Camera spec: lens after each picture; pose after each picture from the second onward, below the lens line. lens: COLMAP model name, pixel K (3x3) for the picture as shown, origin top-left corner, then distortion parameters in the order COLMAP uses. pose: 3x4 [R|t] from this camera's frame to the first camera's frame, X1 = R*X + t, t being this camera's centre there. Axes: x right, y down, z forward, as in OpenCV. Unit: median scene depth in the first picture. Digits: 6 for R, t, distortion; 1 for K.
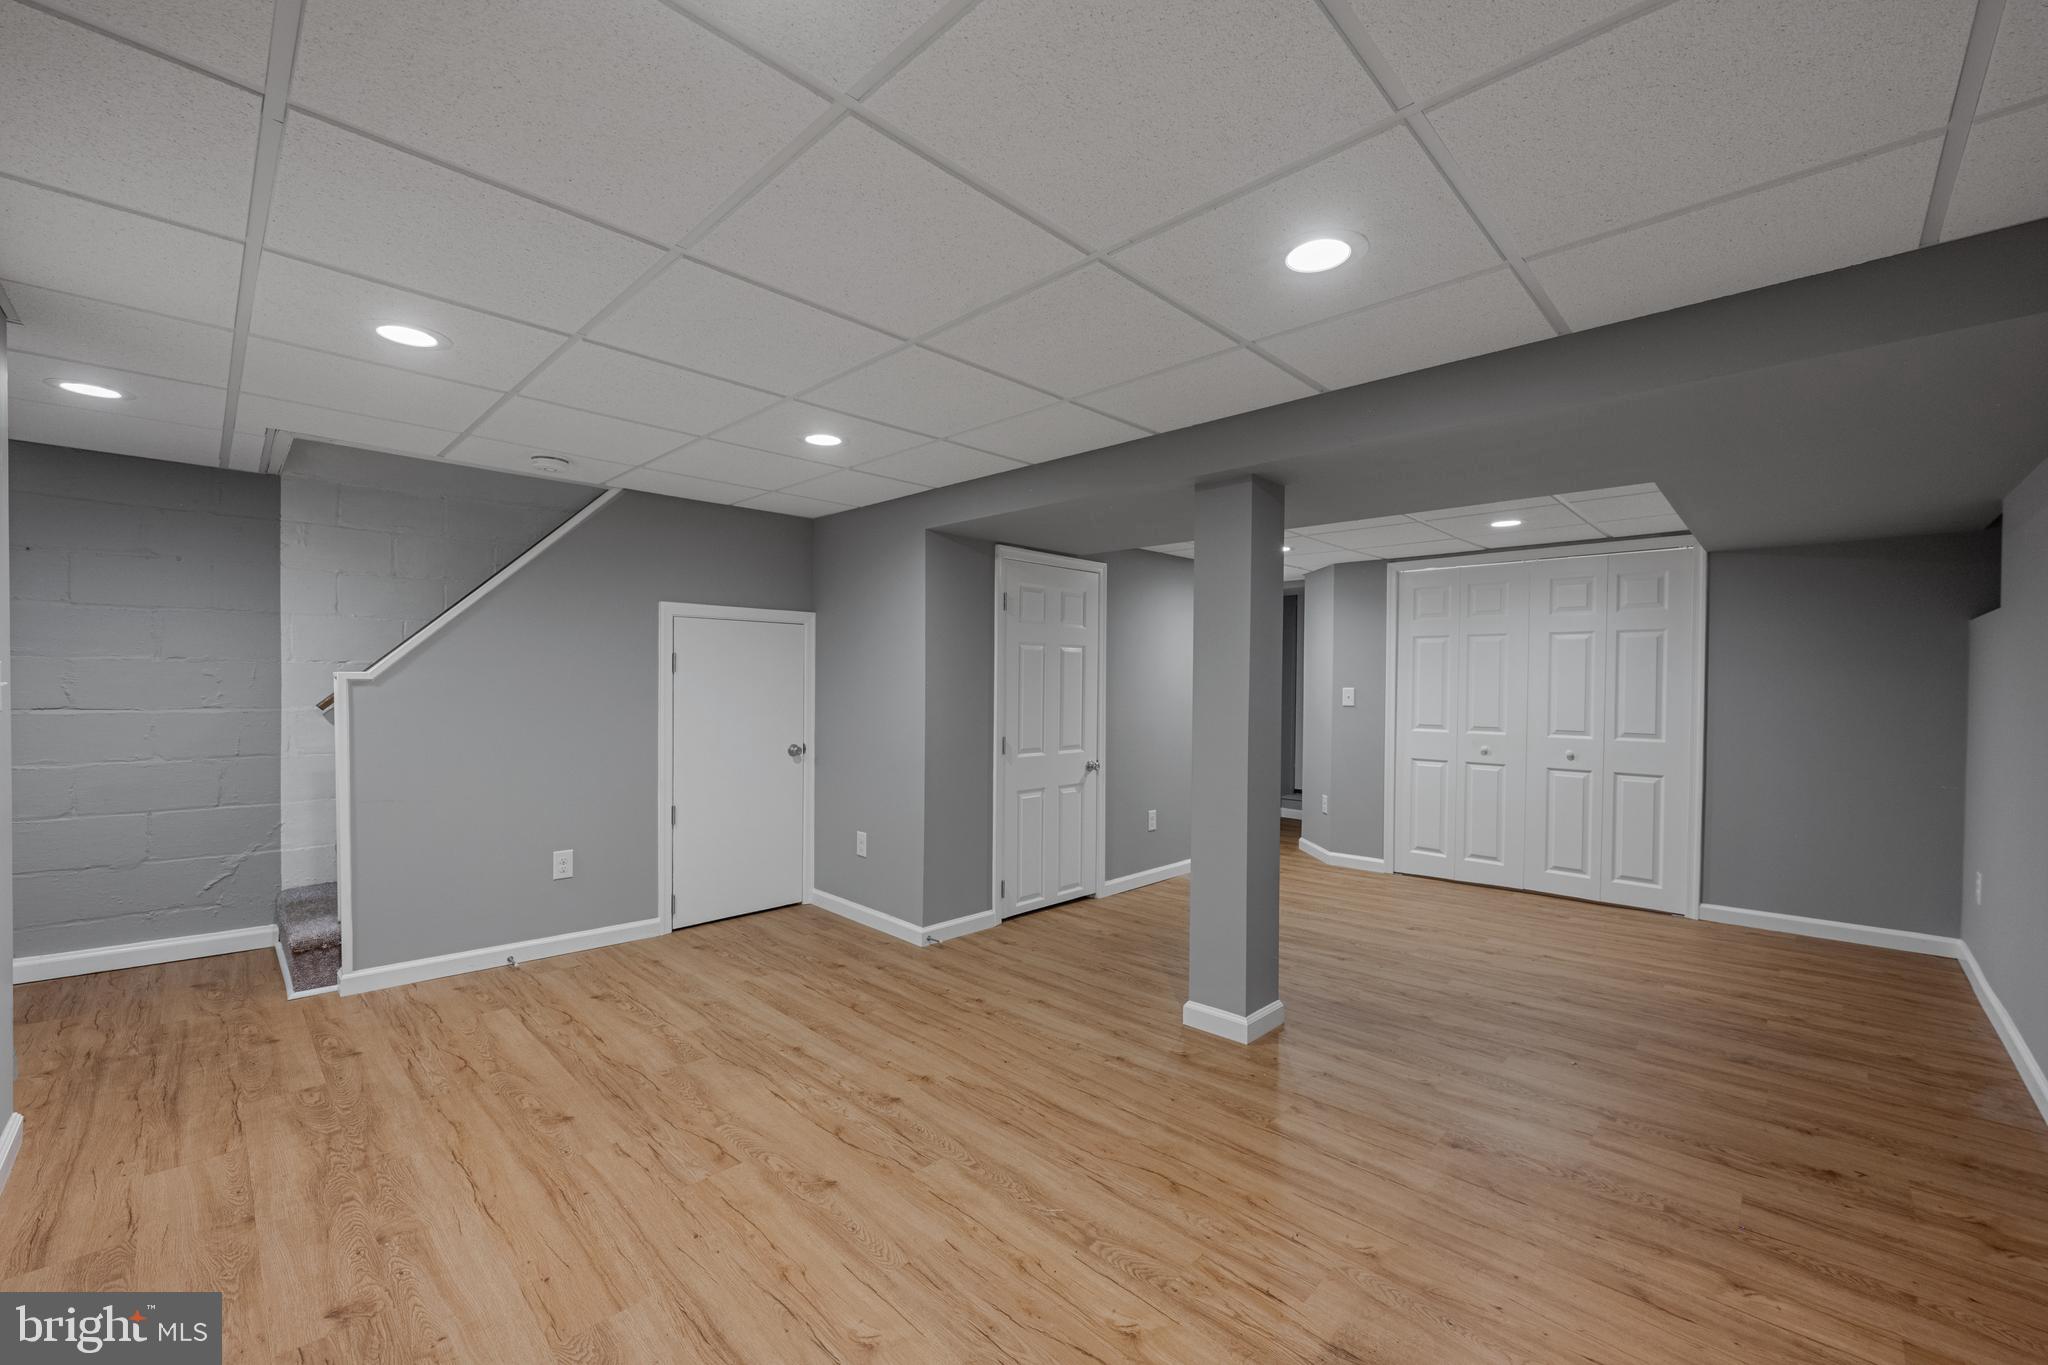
lens RADIAL K [[812.4, 0, 1019.9], [0, 812.4, 688.4], [0, 0, 1]] dist [-0.004877, -0.000115]
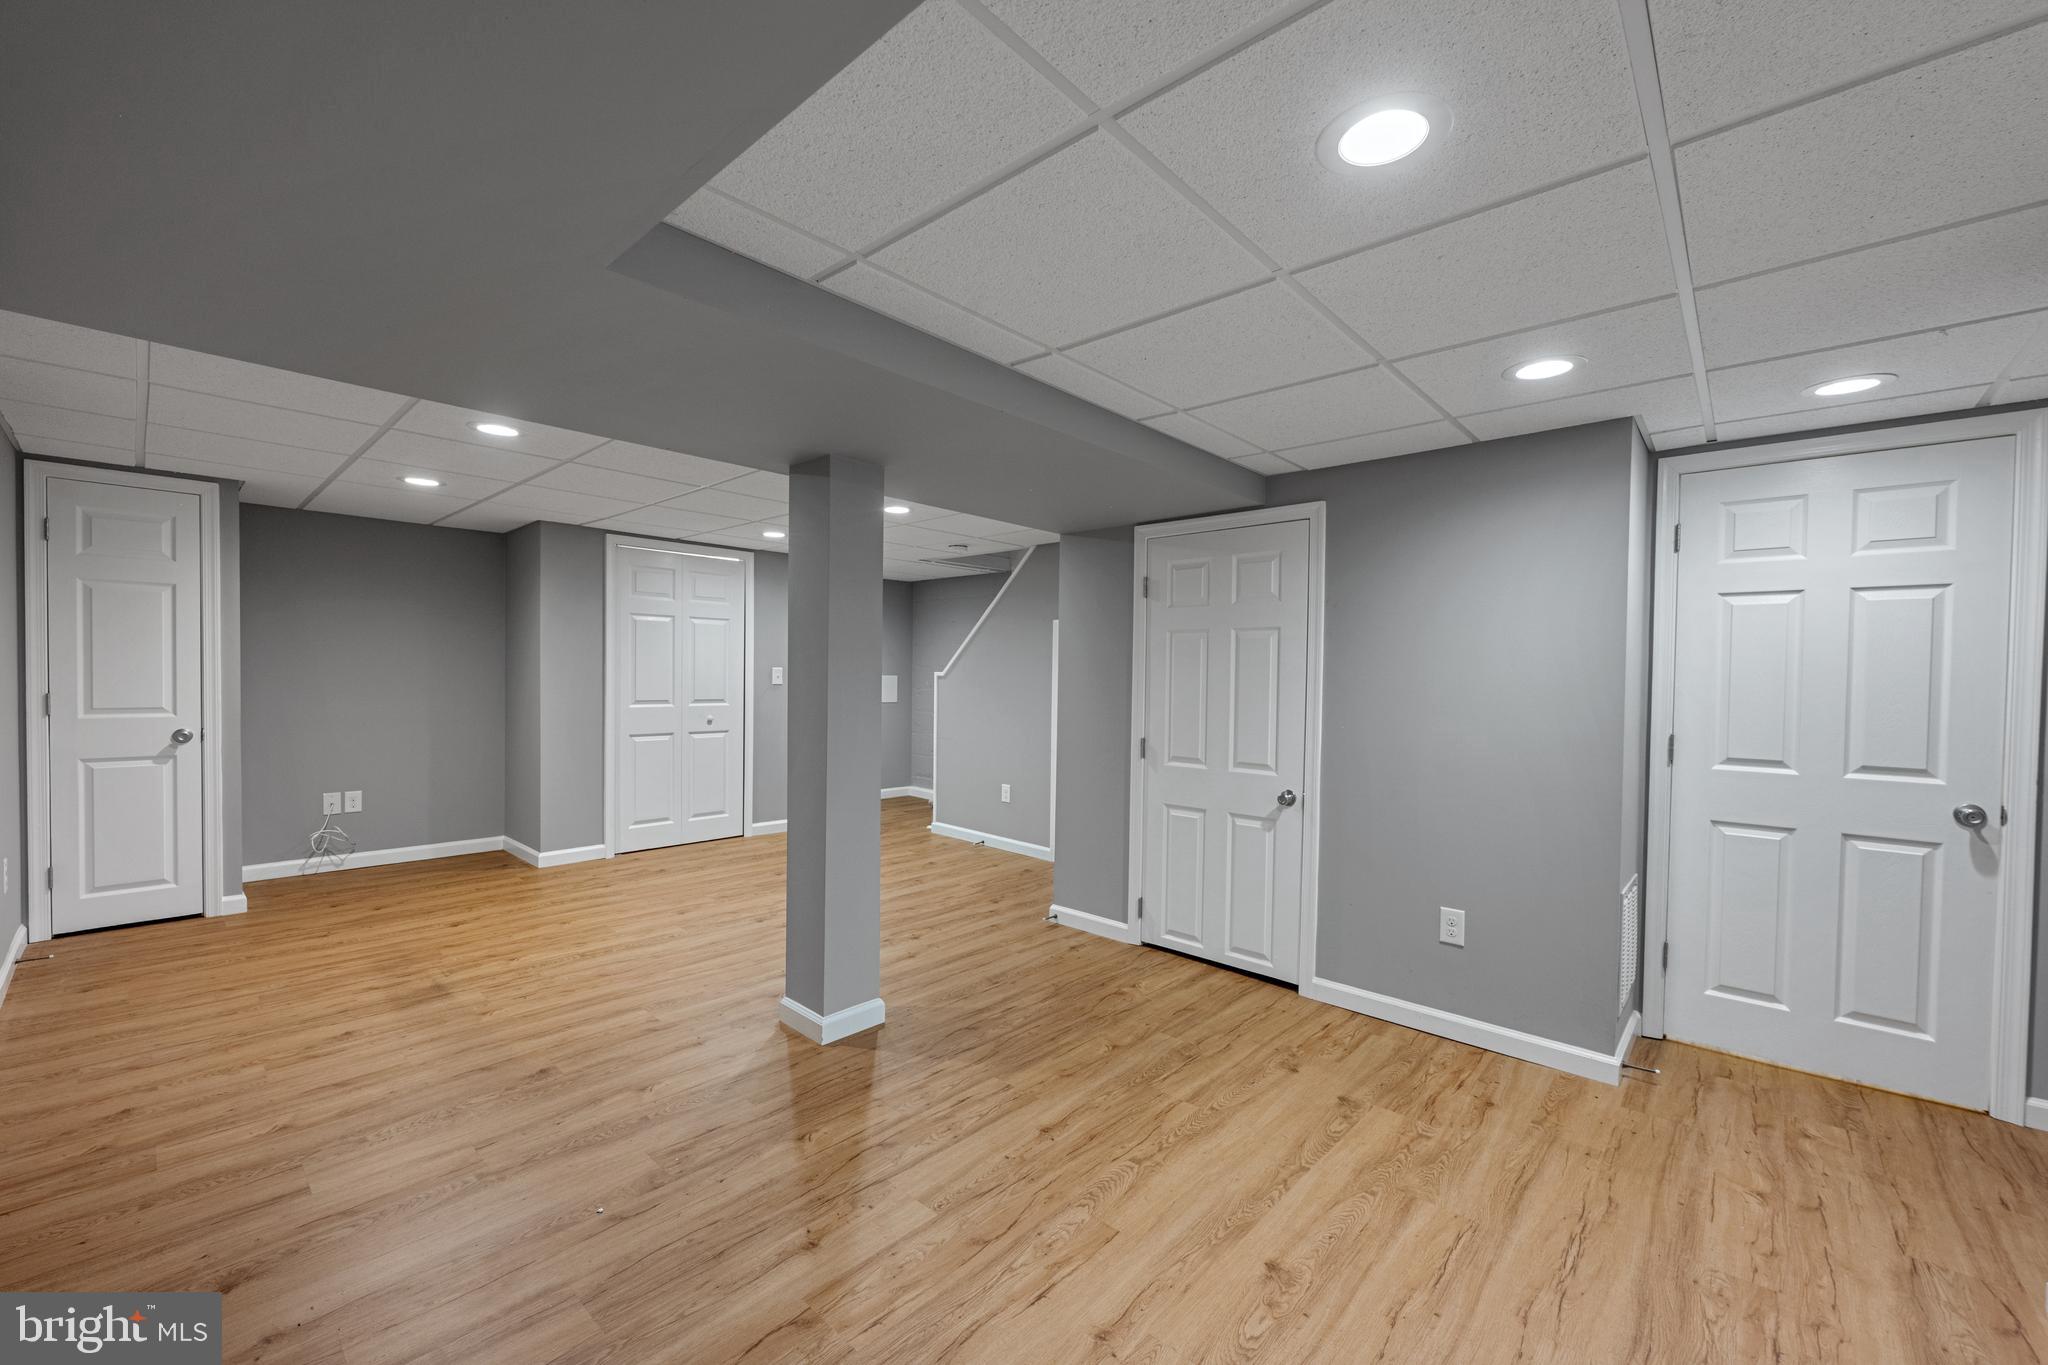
lens RADIAL K [[805.9, 0, 1013.5], [0, 805.9, 690.9], [0, 0, 1]] dist [-0.002998, -0.000153]
pose [[0.032285, 0.010340, -0.999425, 1.104347], [-0.021243, 0.999728, 0.009656, 0.002268], [0.999253, 0.020919, 0.032496, 1.057334]]
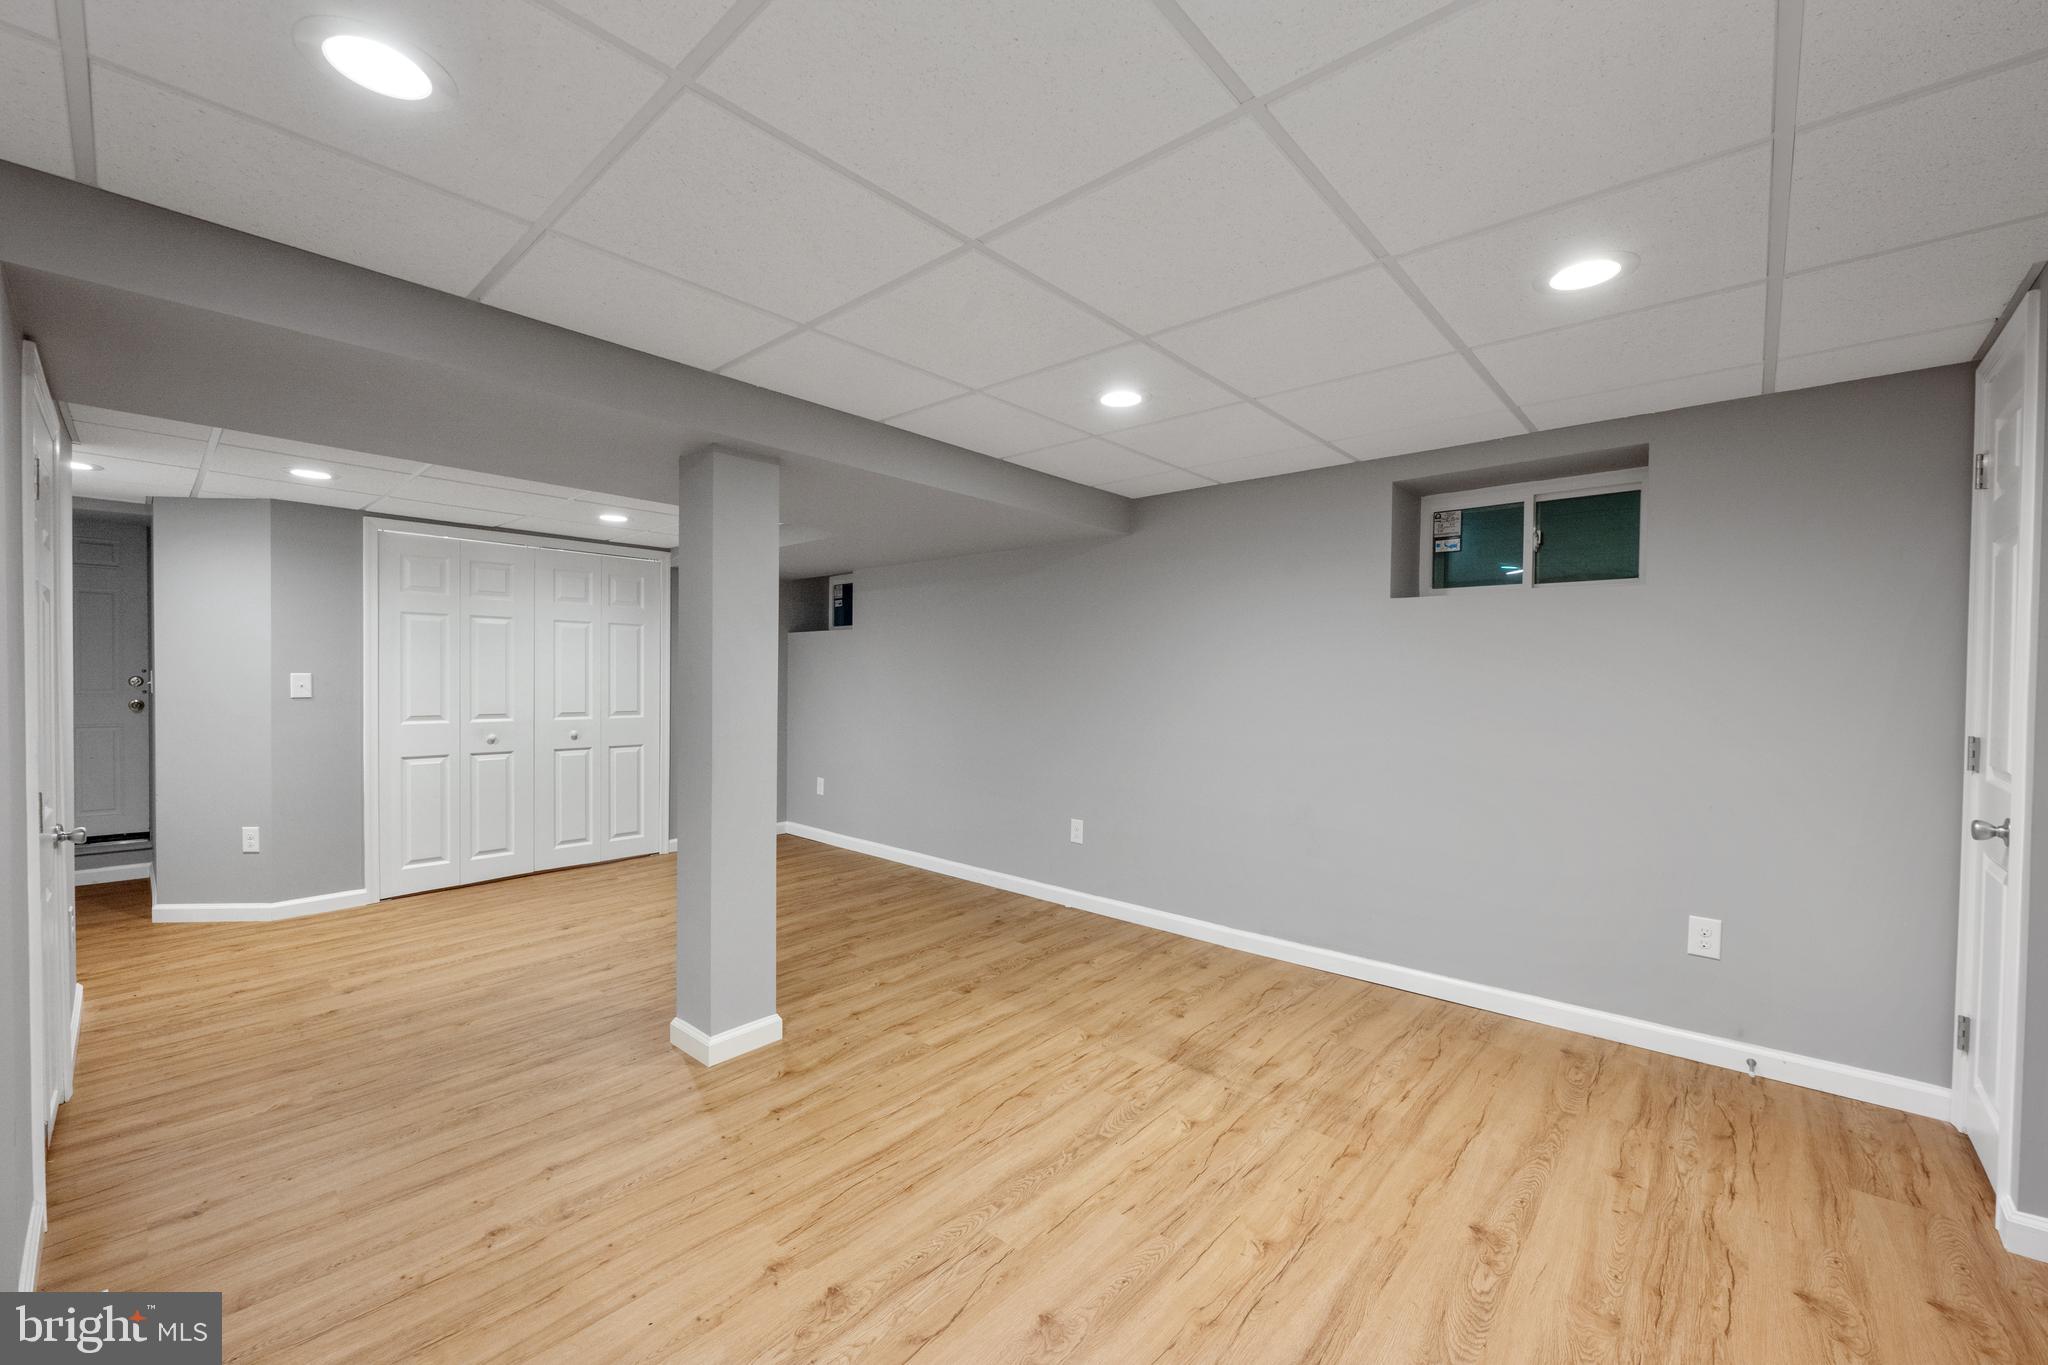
lens RADIAL K [[812.4, 0, 1019.9], [0, 812.4, 688.4], [0, 0, 1]] dist [-0.004877, -0.000115]
pose [[-0.038889, -0.023516, 0.998967, -0.596745], [-0.002528, 0.999722, 0.023435, -0.009712], [-0.999240, -0.001614, -0.038938, 0.630809]]
